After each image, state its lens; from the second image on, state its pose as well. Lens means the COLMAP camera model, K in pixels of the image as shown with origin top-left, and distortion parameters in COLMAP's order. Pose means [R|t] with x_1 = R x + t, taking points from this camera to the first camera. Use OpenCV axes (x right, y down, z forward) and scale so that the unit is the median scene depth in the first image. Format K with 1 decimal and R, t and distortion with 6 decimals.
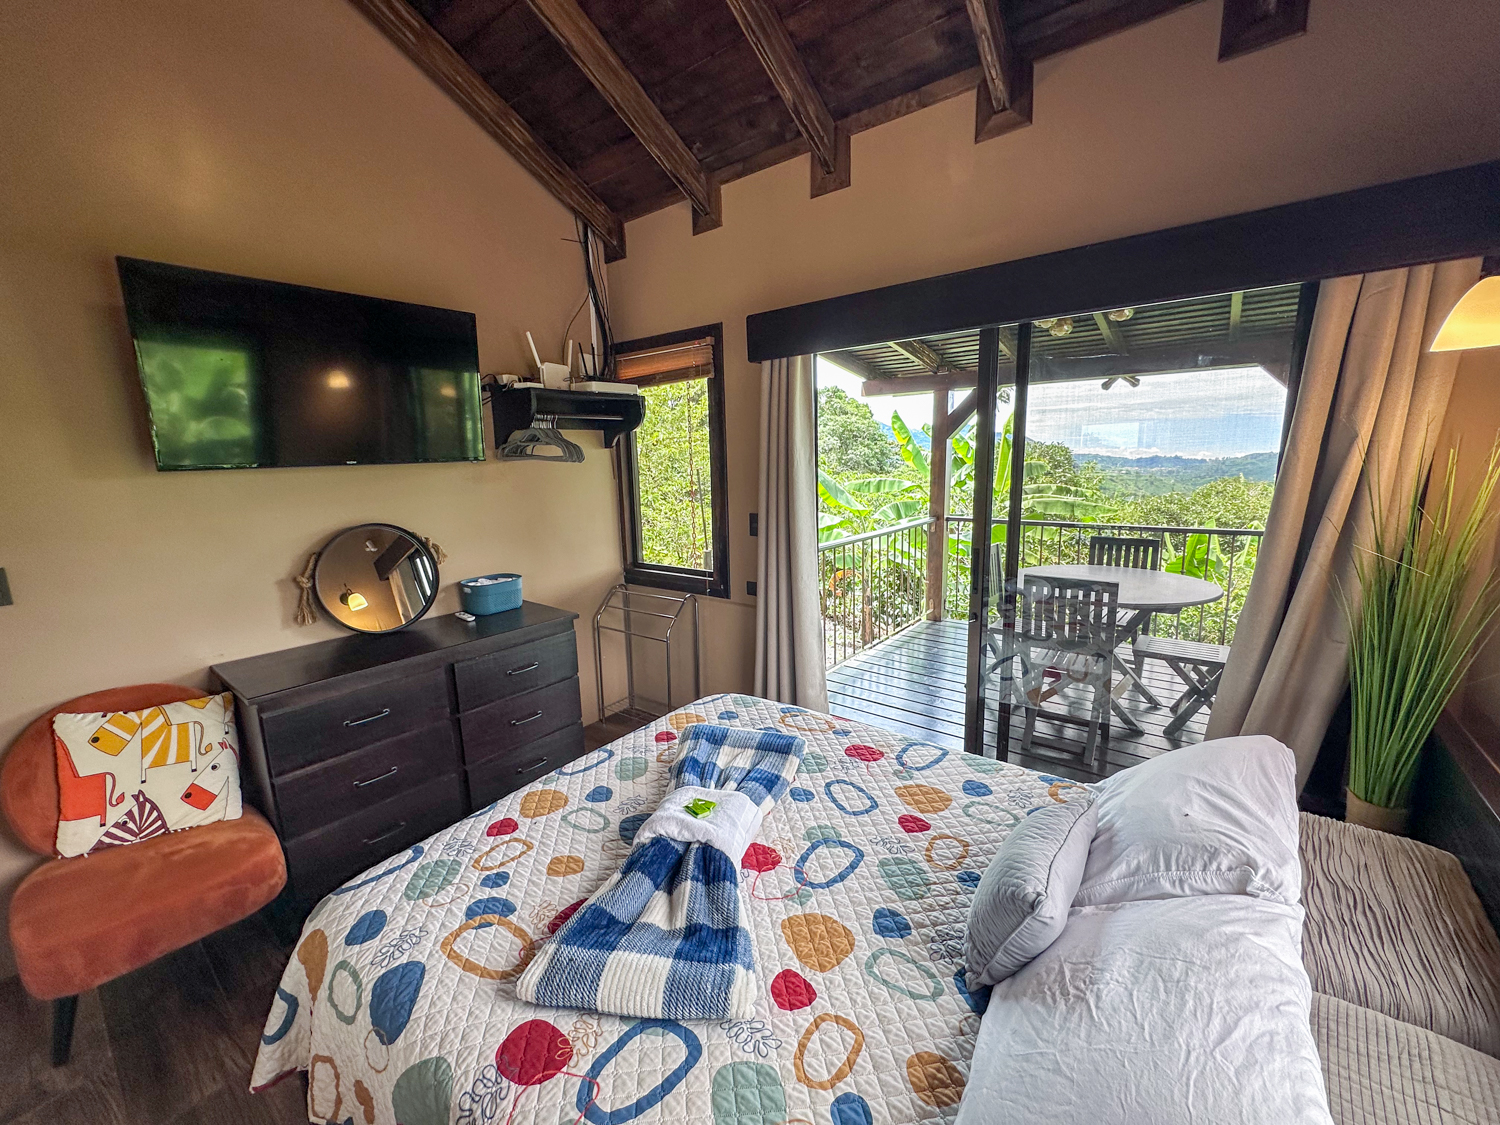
lens RADIAL K [[598.1, 0, 746.2], [0, 598.1, 561.0], [0, 0, 1]] dist [-0.004779, 0.000204]
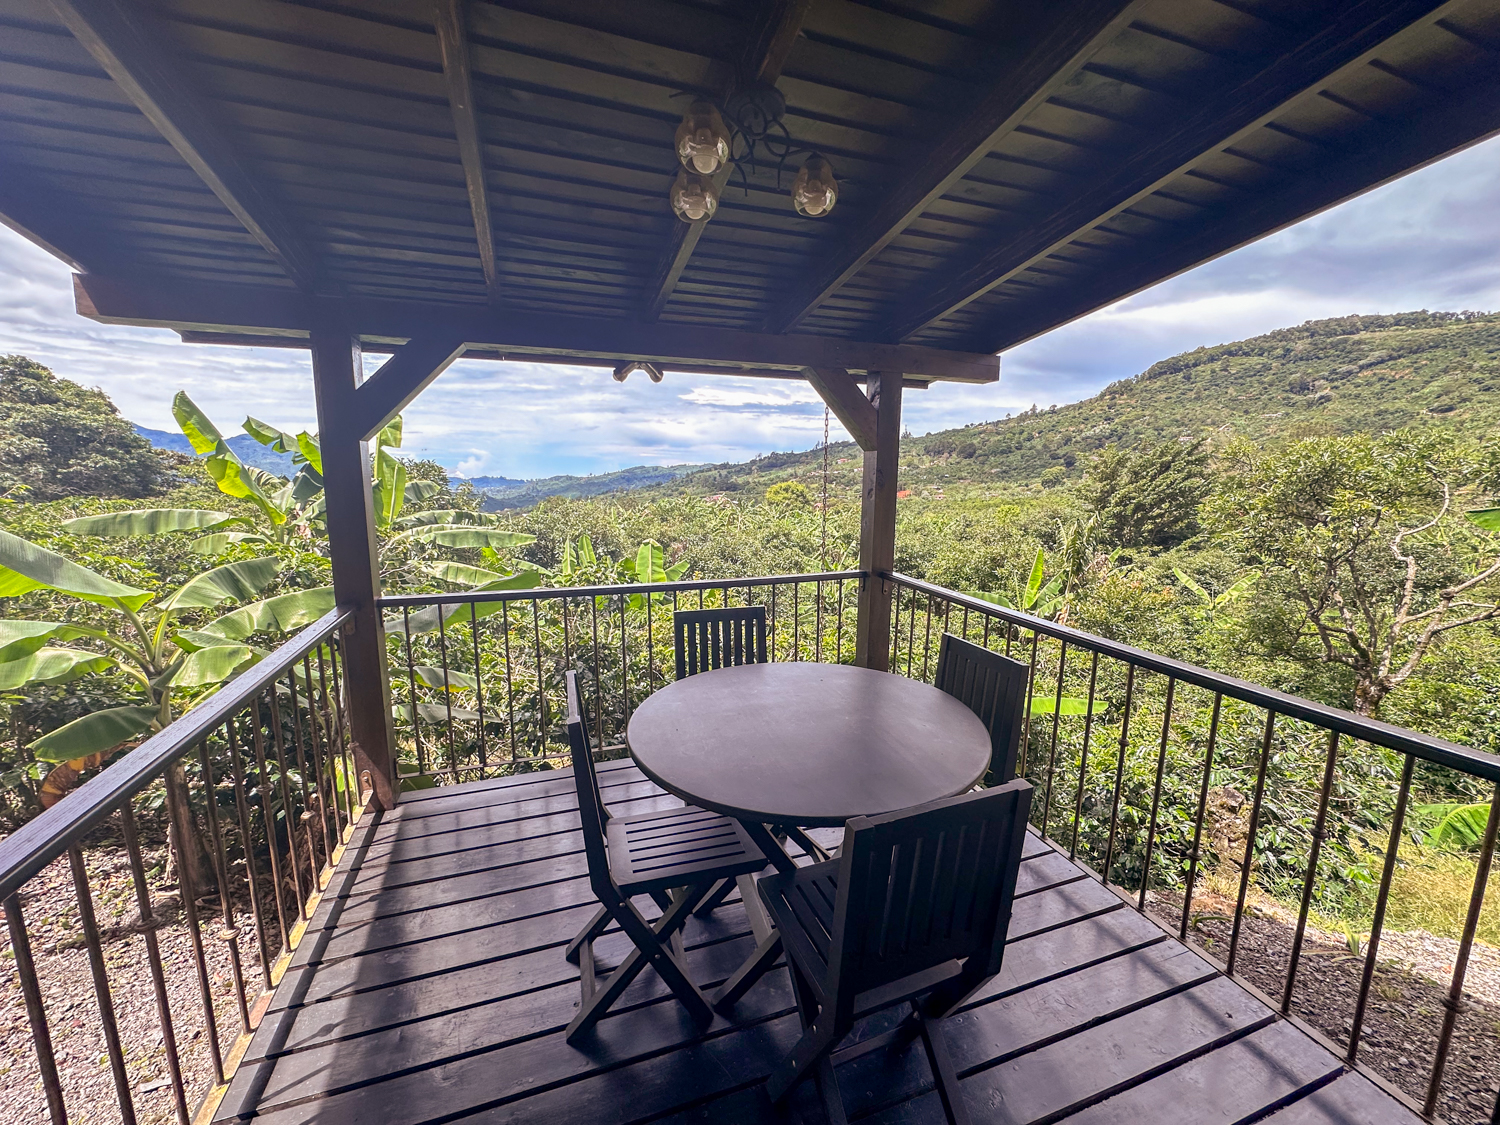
lens RADIAL K [[598.1, 0, 758.9], [0, 598.1, 562.0], [0, 0, 1]] dist [-0.004779, 0.000204]
pose [[0.524008, -0.100185, 0.845801, 0.262237], [0.126192, 0.991230, 0.039230, -0.255816], [-0.842313, 0.086177, 0.532055, 1.454364]]
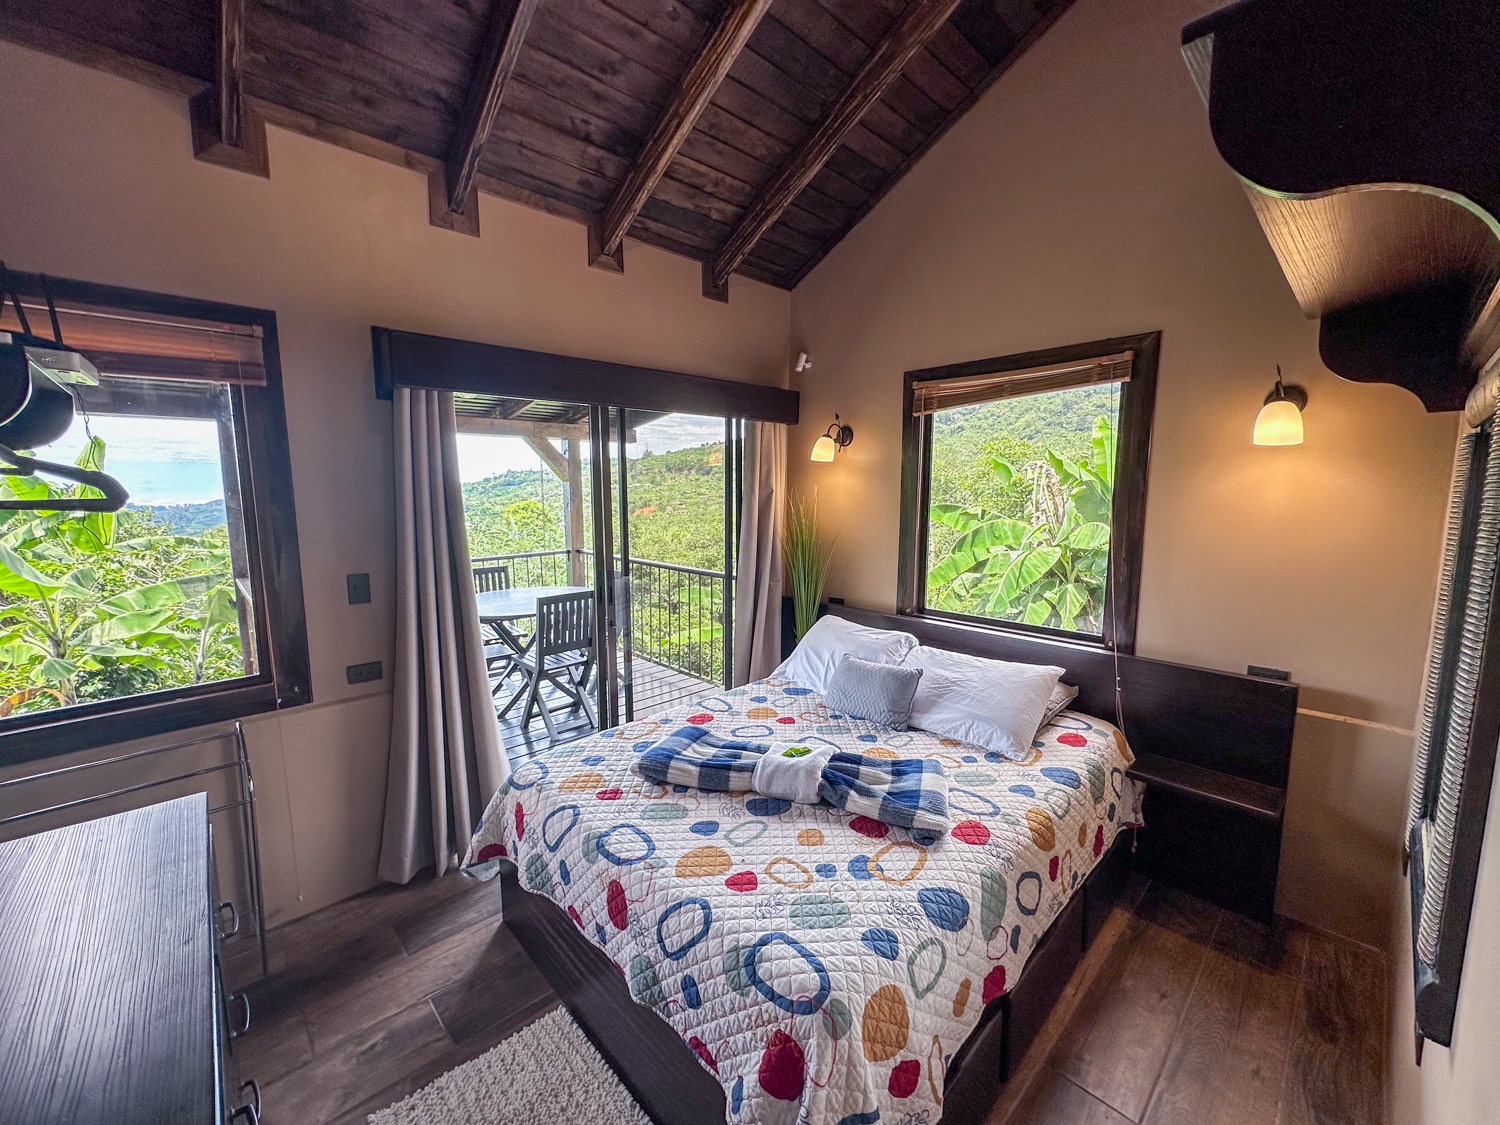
lens RADIAL K [[598.1, 0, 752.6], [0, 598.1, 560.1], [0, 0, 1]] dist [-0.004779, 0.000204]
pose [[0.144577, -0.095021, 0.984921, -1.118453], [0.172262, 0.982596, 0.069510, -0.105087], [-0.974384, 0.159615, 0.158429, 0.649327]]
